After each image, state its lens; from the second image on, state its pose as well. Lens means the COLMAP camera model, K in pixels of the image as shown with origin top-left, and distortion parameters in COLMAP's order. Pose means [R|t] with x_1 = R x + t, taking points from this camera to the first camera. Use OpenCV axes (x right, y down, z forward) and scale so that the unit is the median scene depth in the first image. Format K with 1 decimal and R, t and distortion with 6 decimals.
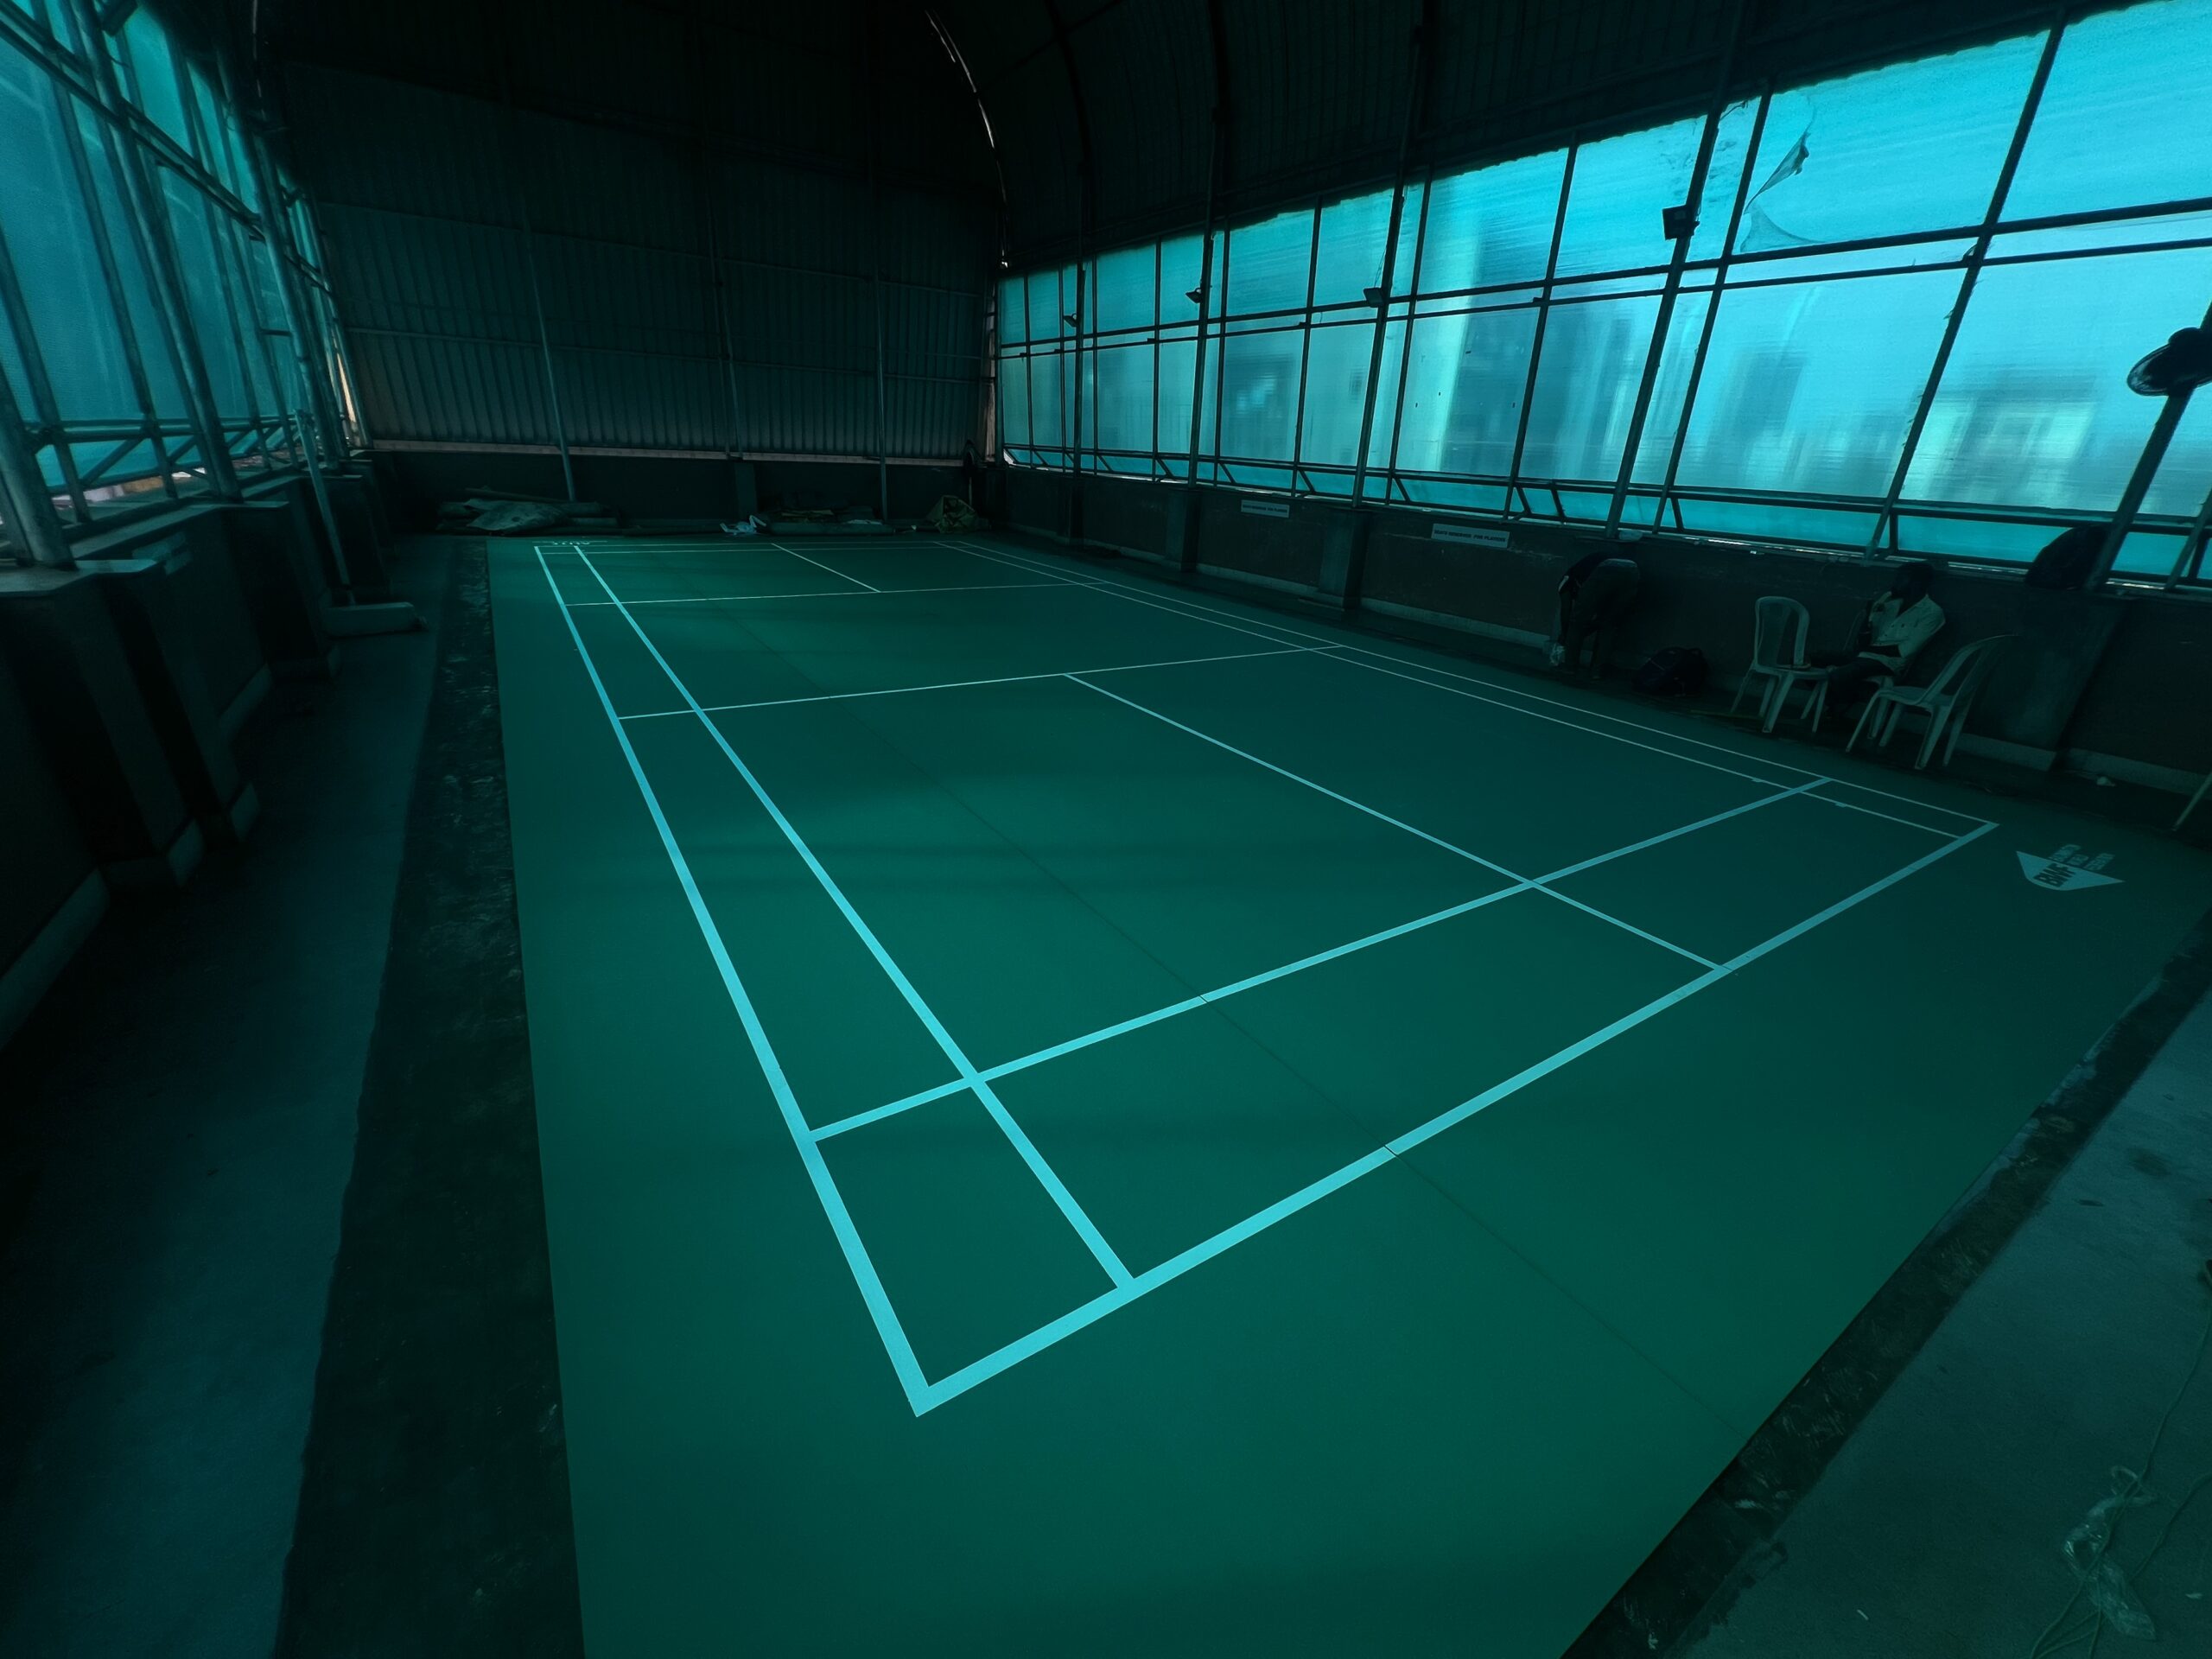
lens RADIAL K [[894.8, 0, 1108.1], [0, 894.8, 820.8], [0, 0, 1]] dist [-0.001635, 0.000884]
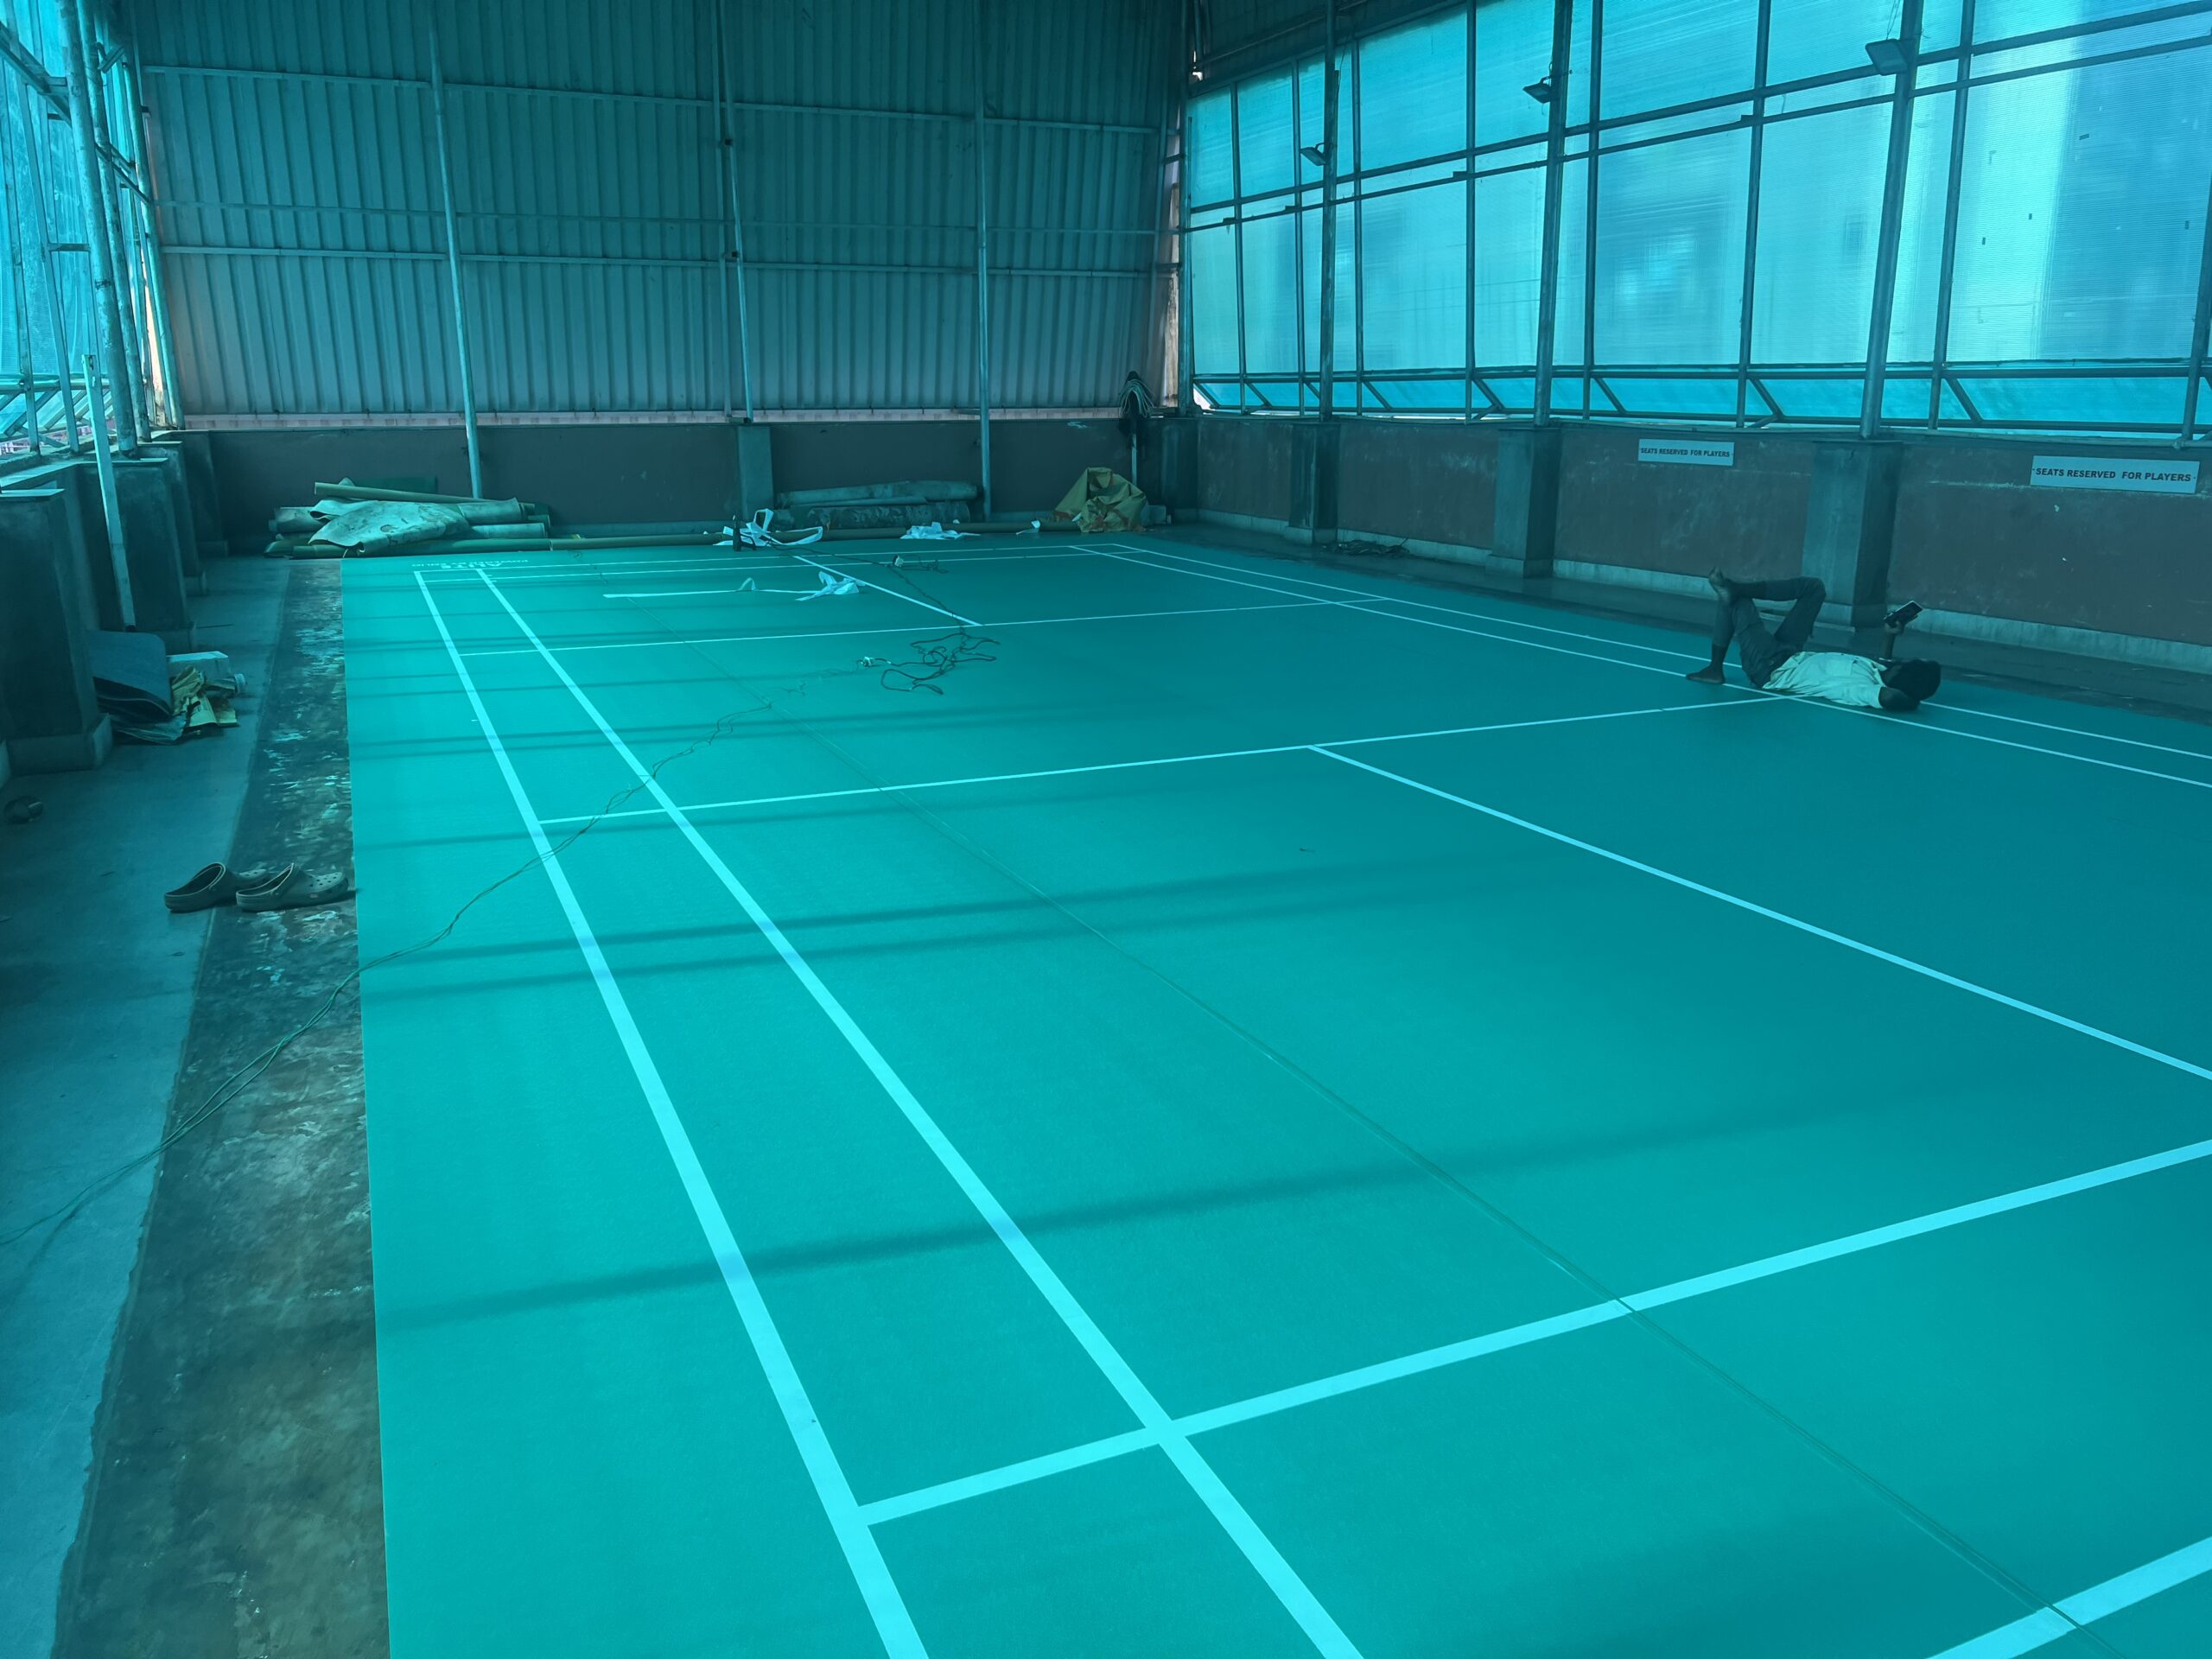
lens RADIAL K [[1667.8, 0, 1106.0], [0, 1667.8, 829.5], [0, 0, 1]] dist [0.058612, -0.069492]
pose [[0.986742, -0.011197, -0.161910, -0.004796], [-0.011983, 0.989868, -0.141486, 0.017495], [0.161854, 0.141550, 0.976610, 0.000129]]
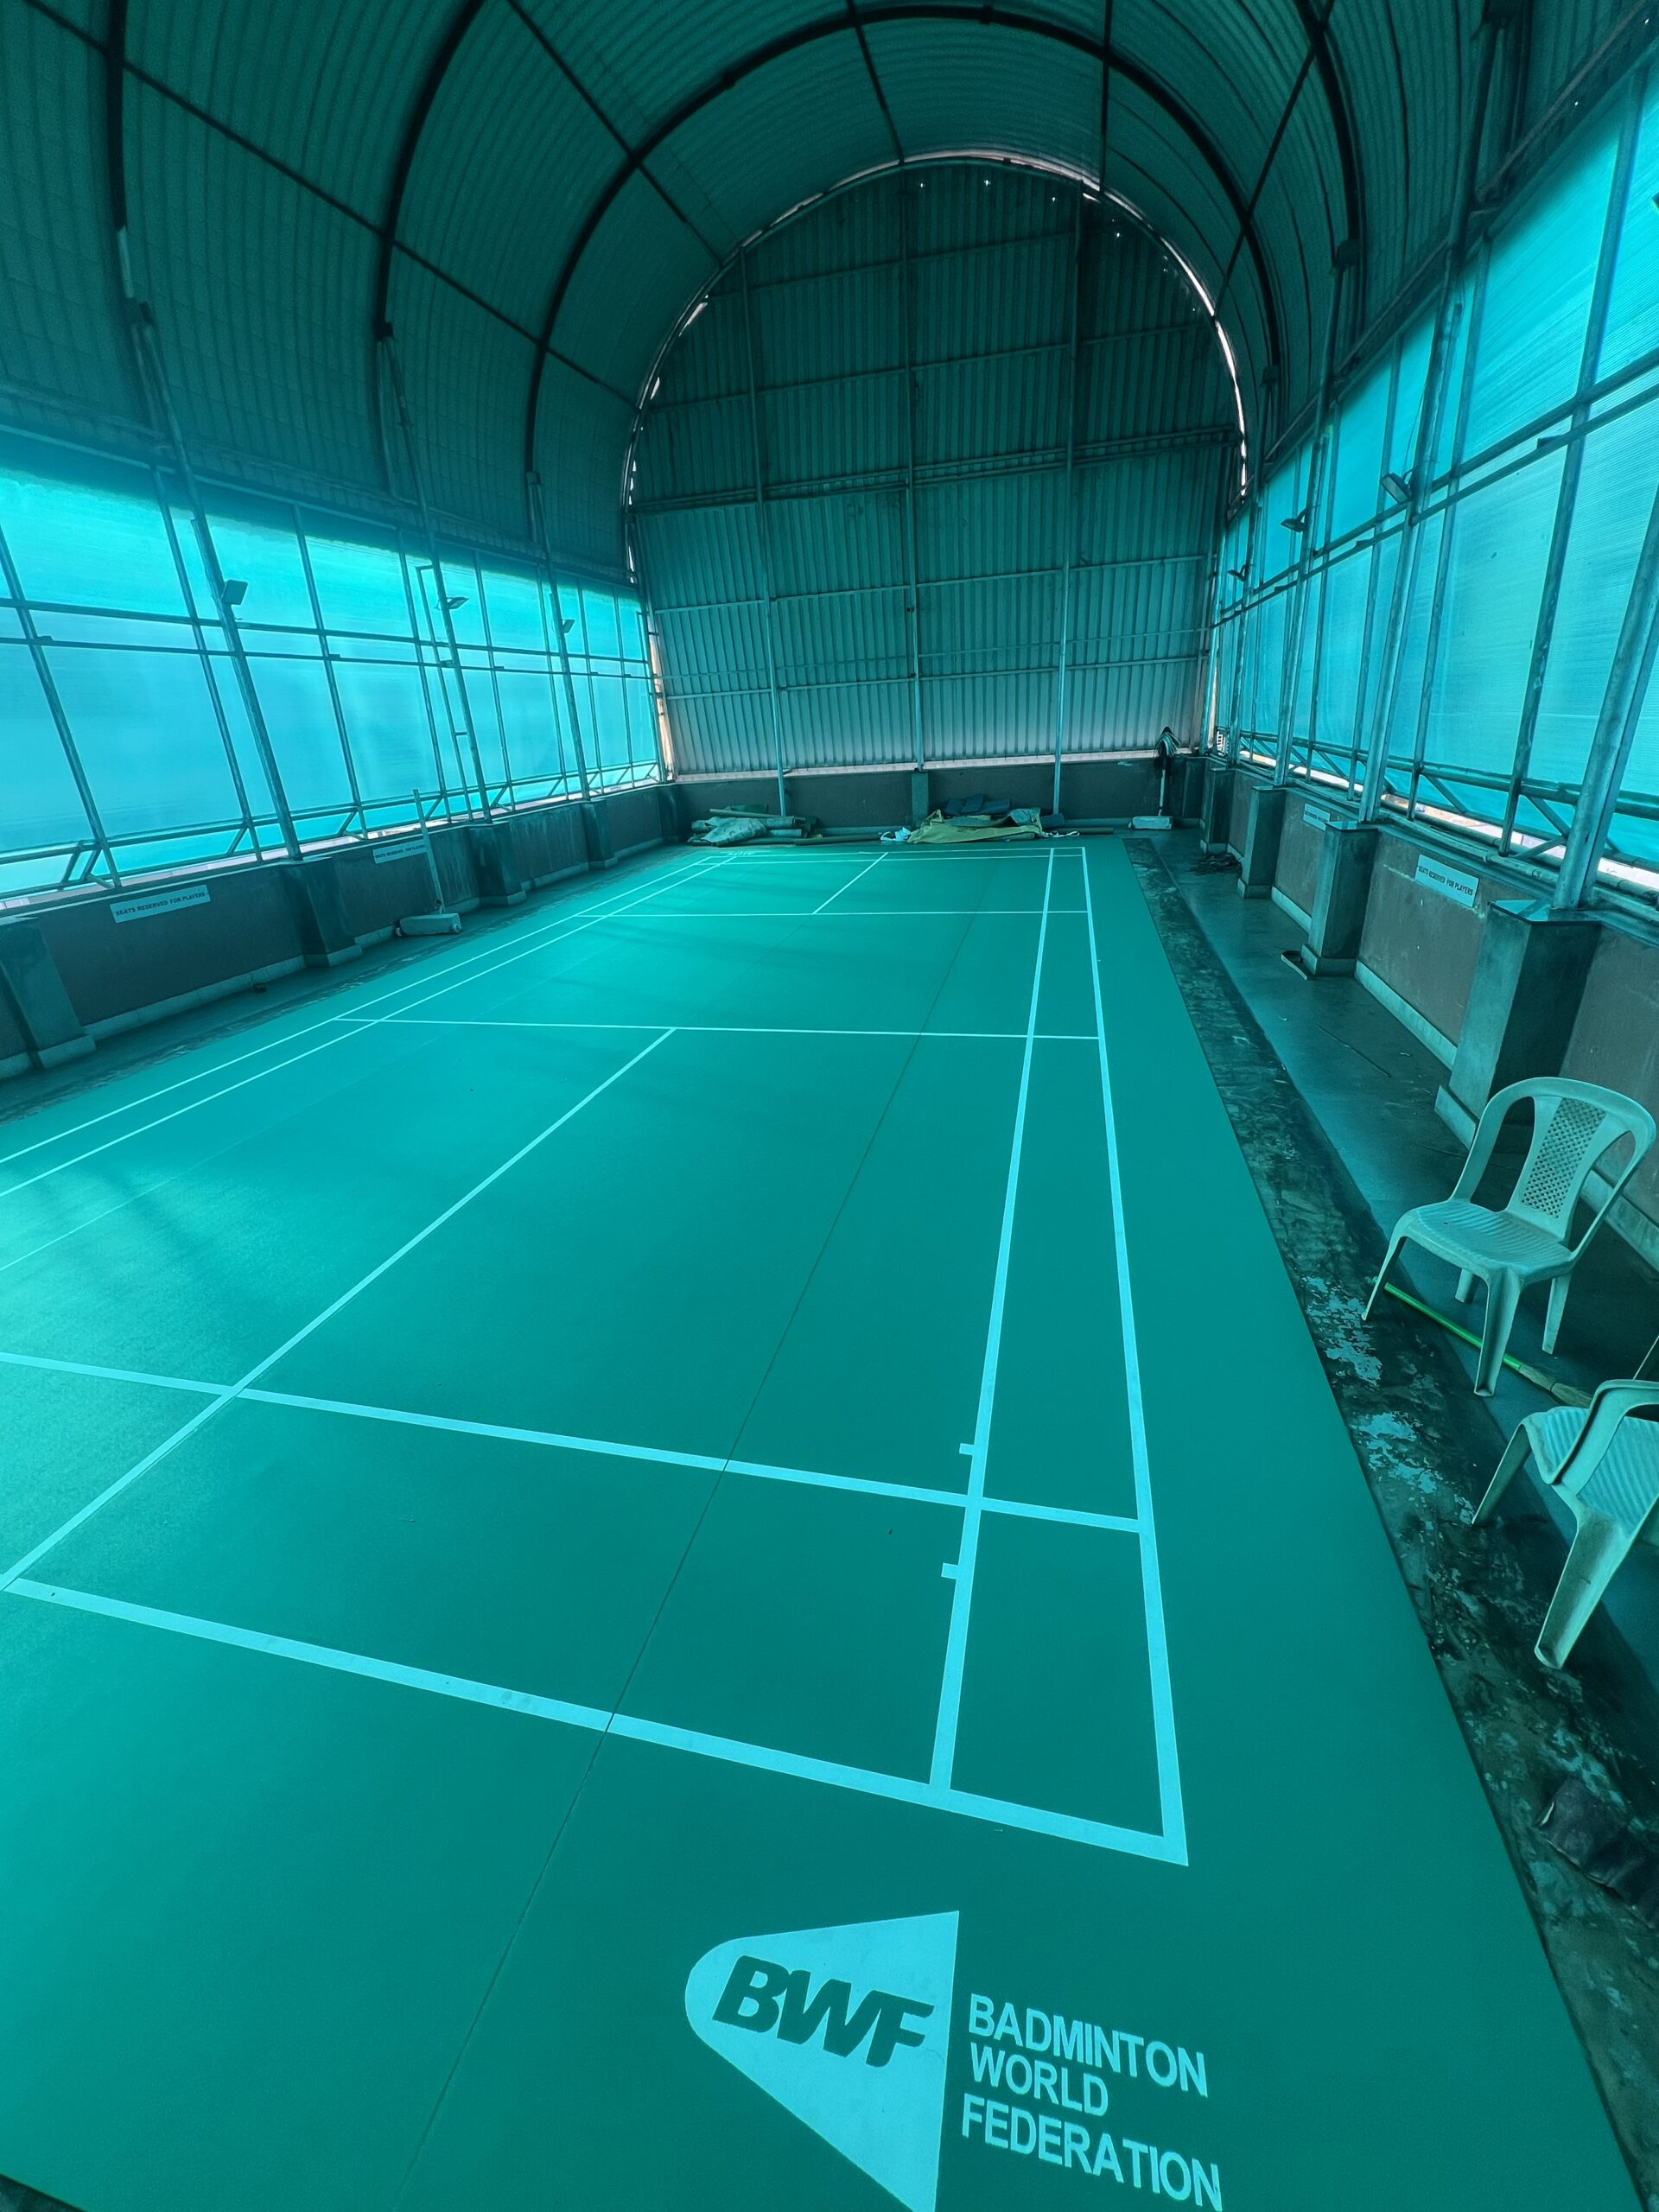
lens RADIAL K [[888.3, 0, 834.8], [0, 888.3, 1107.1], [0, 0, 1]] dist [-0.002386, 0.000607]
pose [[0.681323, 0.209707, -0.701300, 0.435420], [-0.196490, 0.975316, 0.100752, -0.119748], [0.705117, 0.069154, 0.705711, 0.252663]]
